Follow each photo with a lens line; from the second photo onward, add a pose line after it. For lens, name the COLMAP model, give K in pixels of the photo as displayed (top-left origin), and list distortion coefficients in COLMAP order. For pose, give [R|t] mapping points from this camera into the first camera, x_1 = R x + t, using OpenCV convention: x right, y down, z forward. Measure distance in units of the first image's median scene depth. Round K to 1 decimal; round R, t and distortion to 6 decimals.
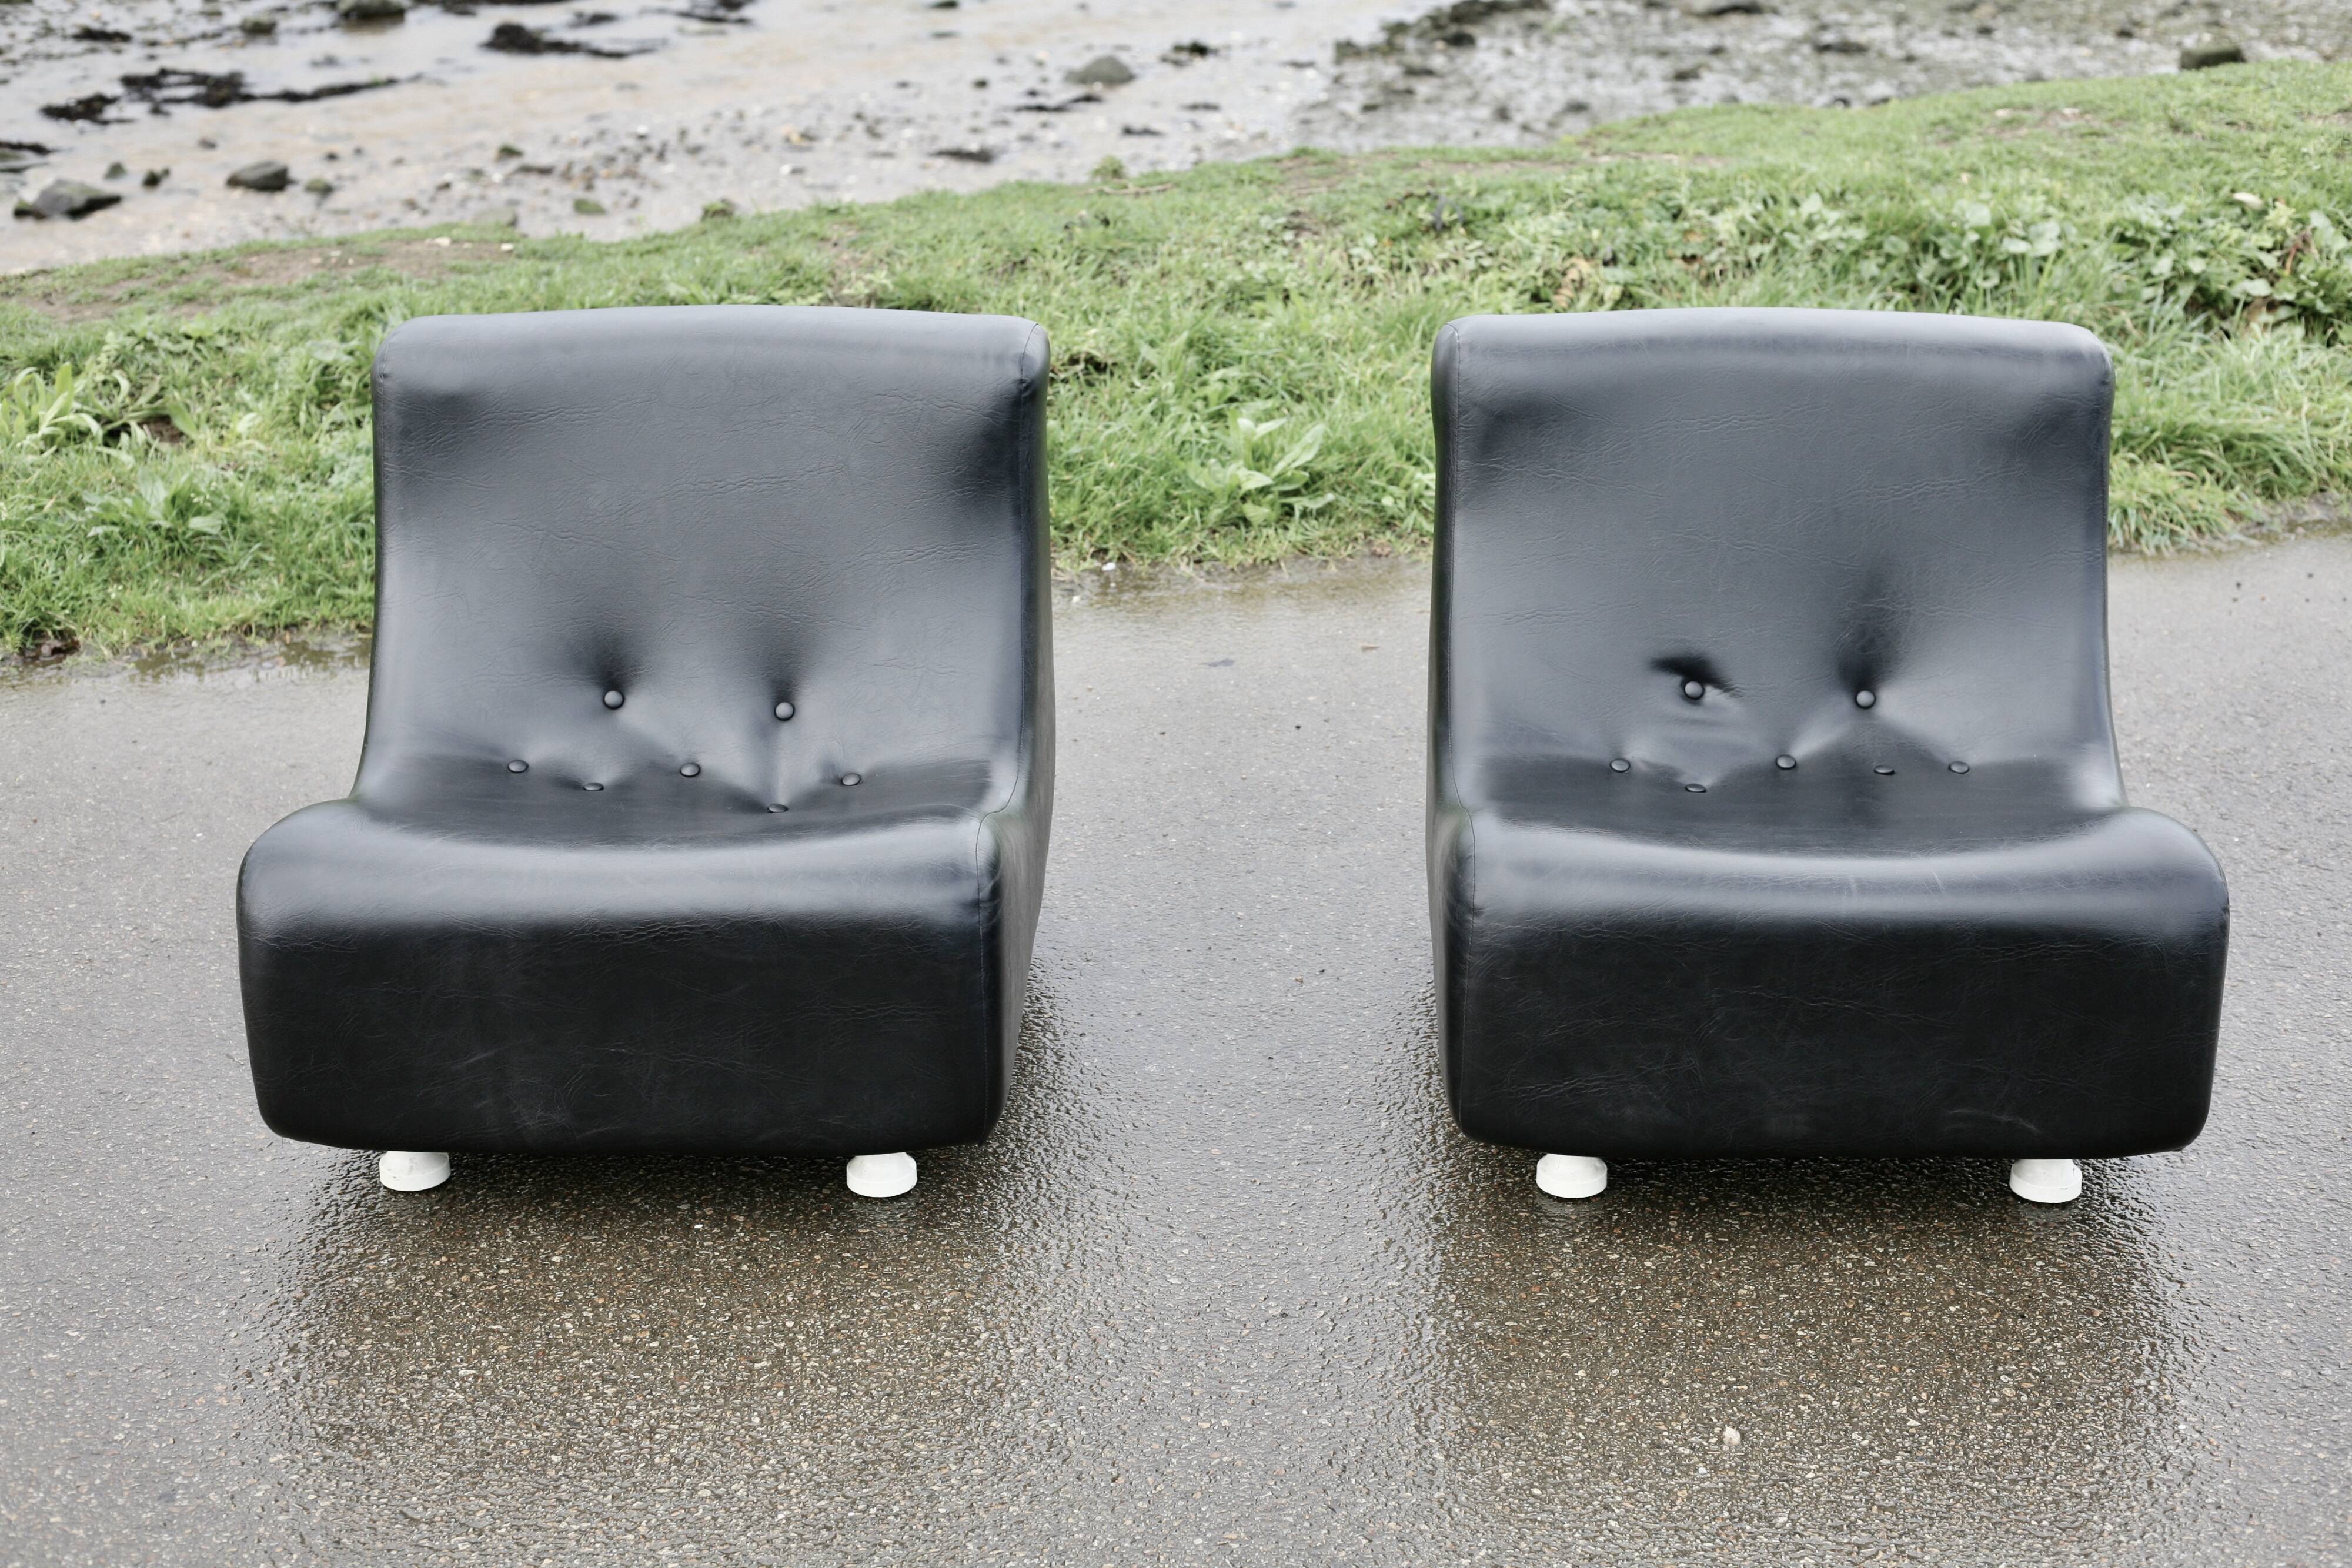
lens RADIAL K [[3472.0, 0, 1192.0], [0, 3472.0, 784.6], [0, 0, 1]] dist [-0.112687, 0.000000]
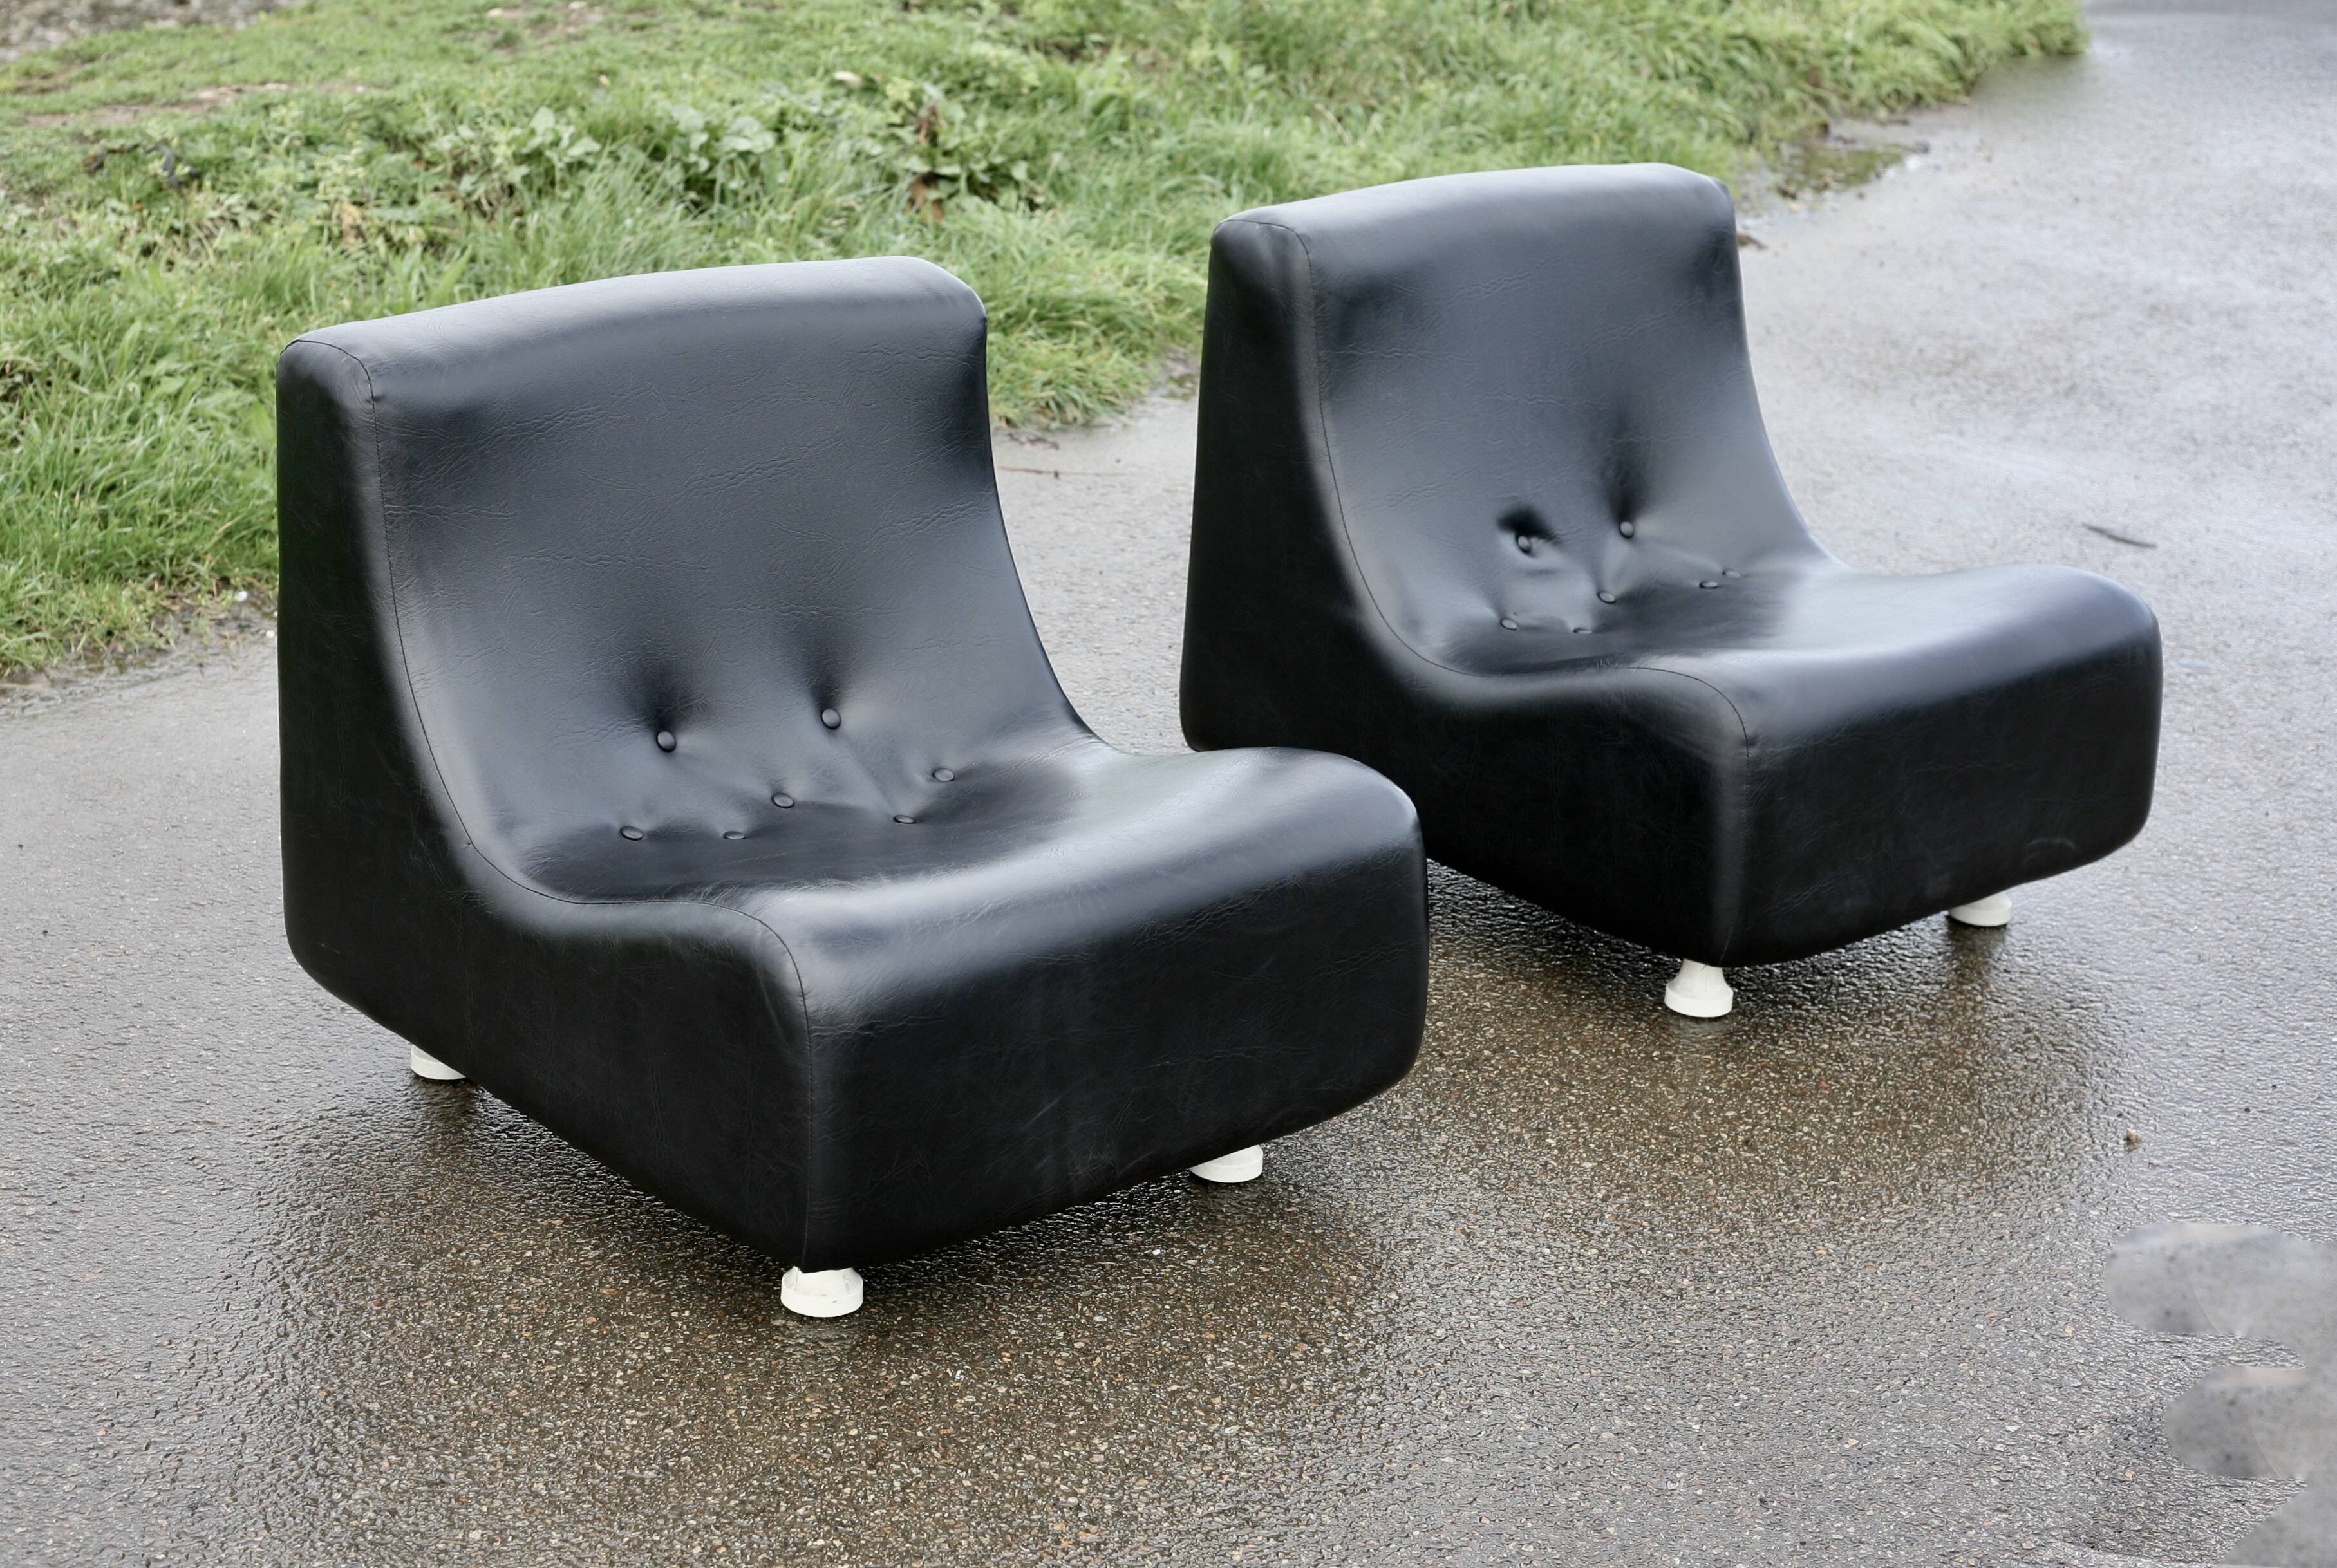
lens RADIAL K [[4061.9, 0, 1156.8], [0, 4061.9, 783.8], [0, 0, 1]] dist [-0.146243, 0.000000]
pose [[0.725591, -0.184309, 0.662984, -0.507099], [0.189173, 0.979768, 0.065338, -0.038478], [-0.661612, 0.078010, 0.745777, 0.117806]]
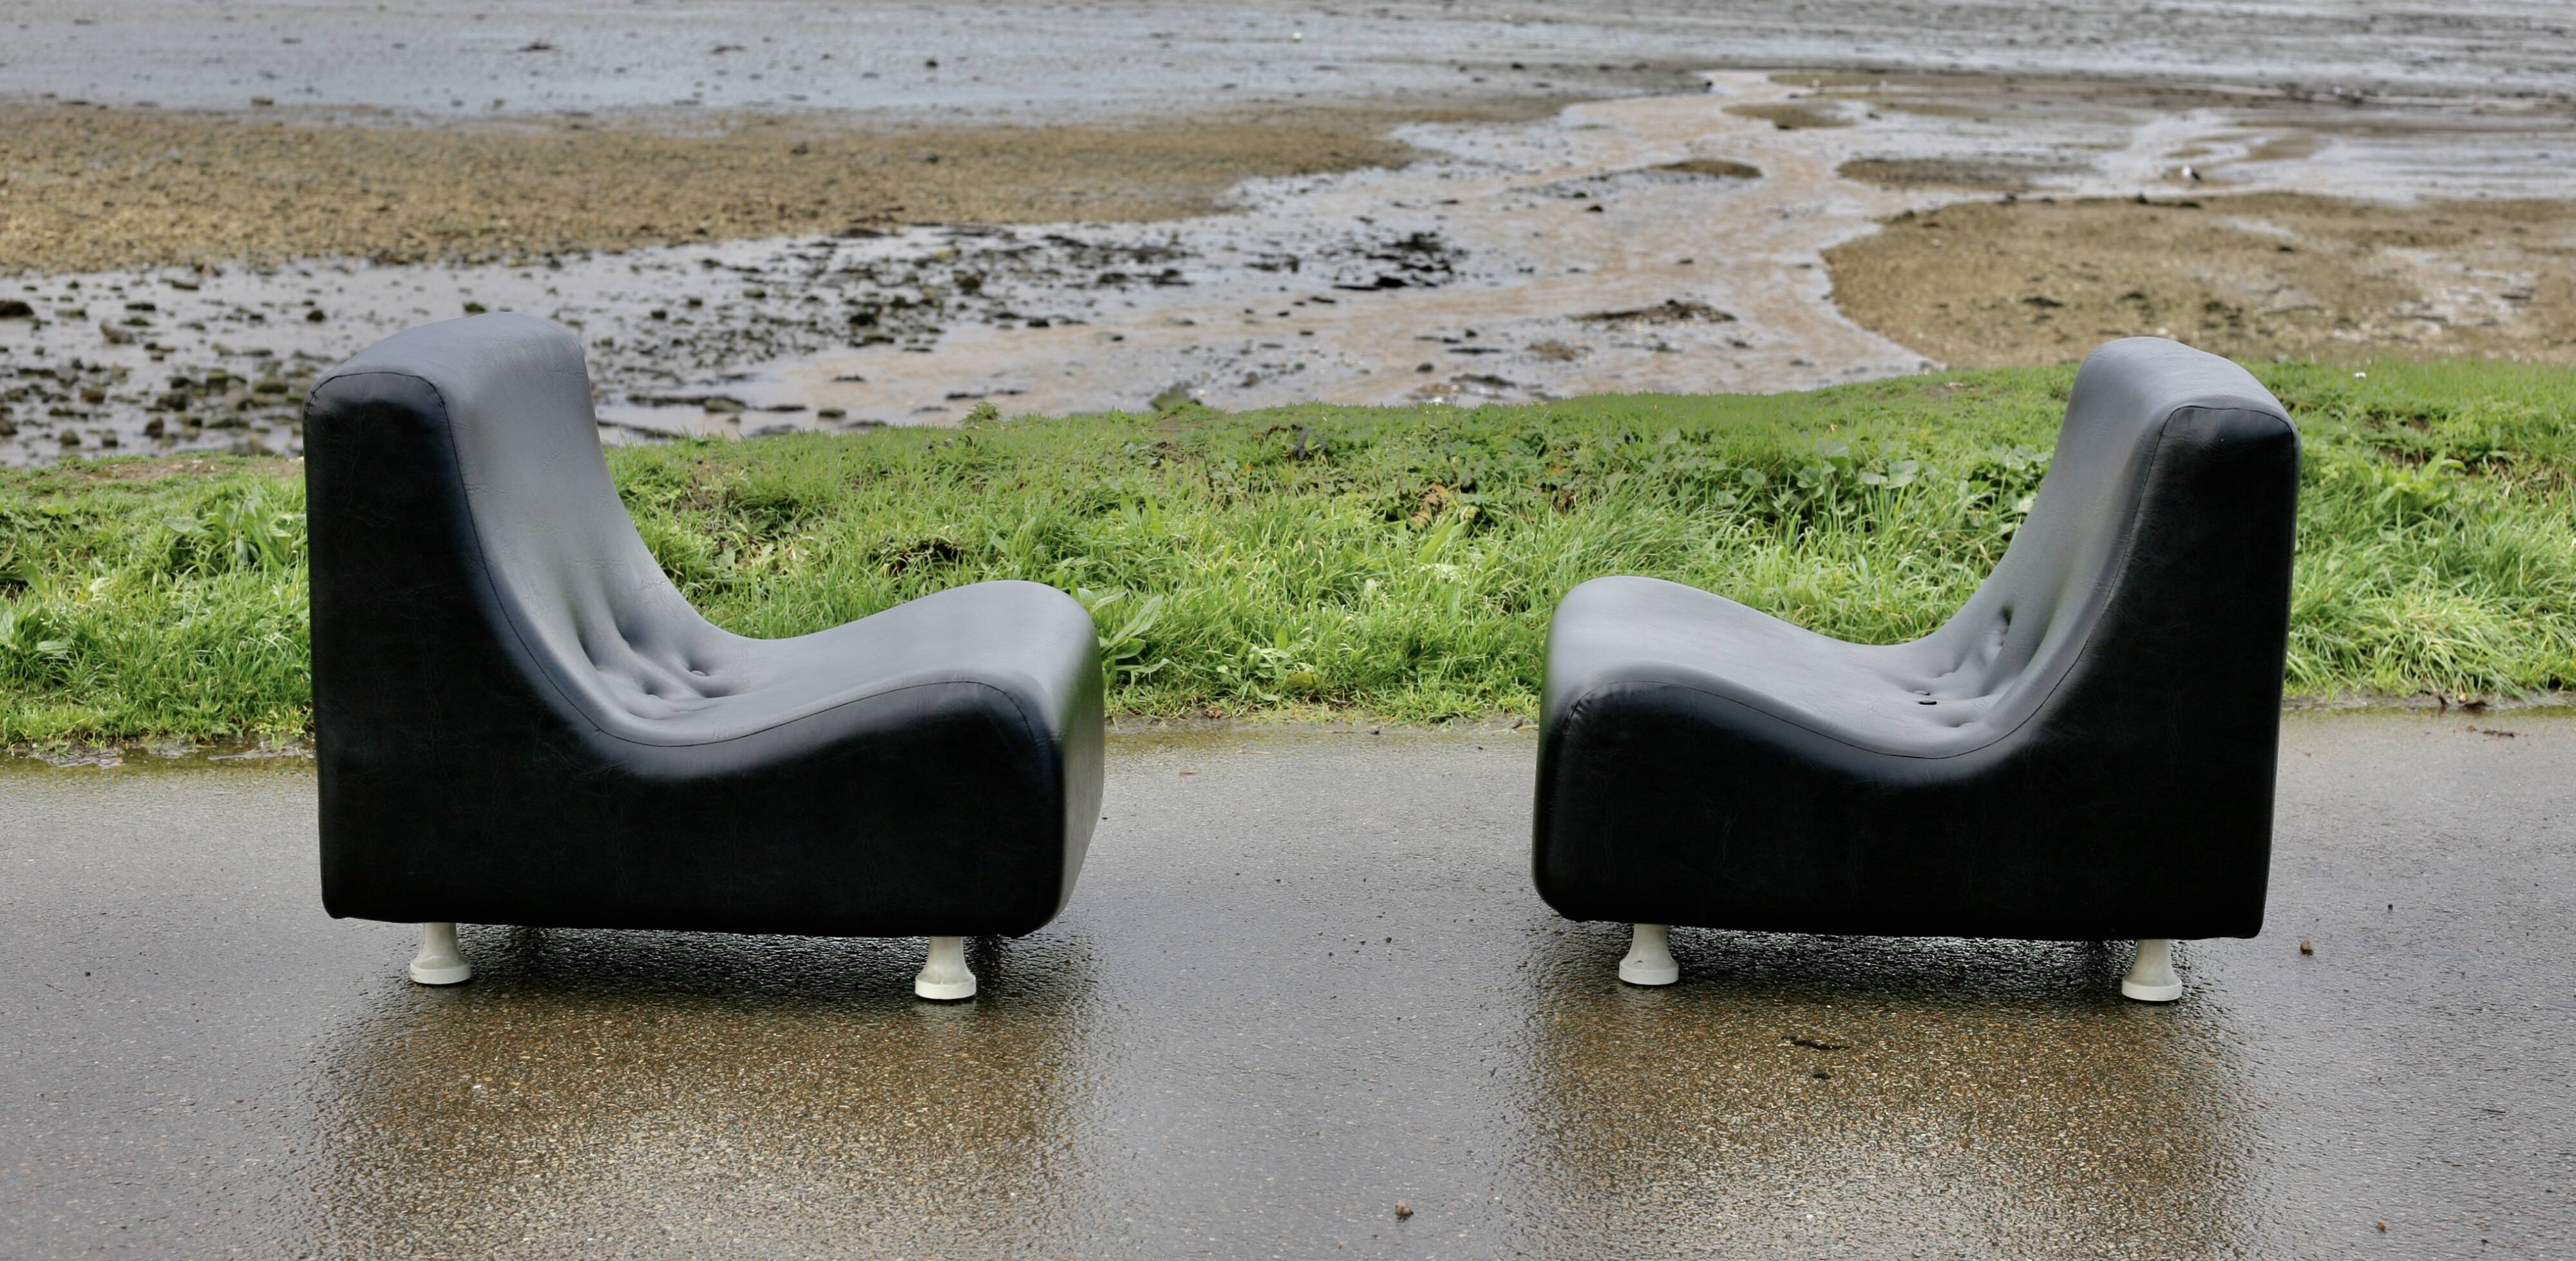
lens RADIAL K [[4070.7, 0, 1310.0], [0, 4070.7, 617.2], [0, 0, 1]] dist [-0.100021, 0.000000]
pose [[0.999411, 0.020744, 0.027340, 0.048728], [-0.014644, 0.978250, -0.206911, 0.148228], [-0.031038, 0.206389, 0.977978, -0.168327]]
